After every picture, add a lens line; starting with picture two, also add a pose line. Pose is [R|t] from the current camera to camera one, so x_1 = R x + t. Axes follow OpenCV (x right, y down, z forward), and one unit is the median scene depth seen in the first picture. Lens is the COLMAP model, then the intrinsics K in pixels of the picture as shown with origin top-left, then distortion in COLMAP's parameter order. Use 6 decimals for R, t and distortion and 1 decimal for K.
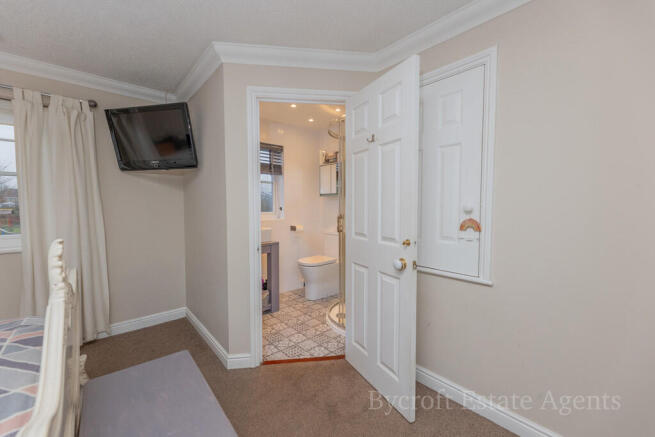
lens RADIAL K [[263.5, 0, 327.5], [0, 263.5, 218.5], [0, 0, 1]] dist [-0.000219, -0.000005]
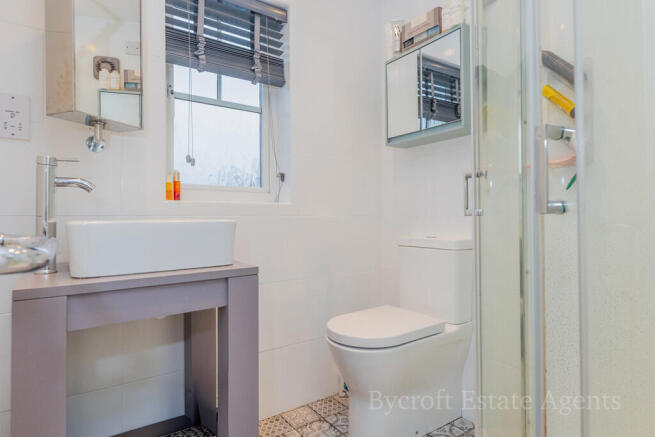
lens RADIAL K [[364.7, 0, 327.5], [0, 364.7, 218.5], [0, 0, 1]] dist [0.000518, 0.000022]
pose [[0.995924, -0.006545, -0.089954, -0.067997], [0.001775, 0.998593, -0.052998, 0.048314], [0.090175, 0.052622, 0.994535, 0.507716]]
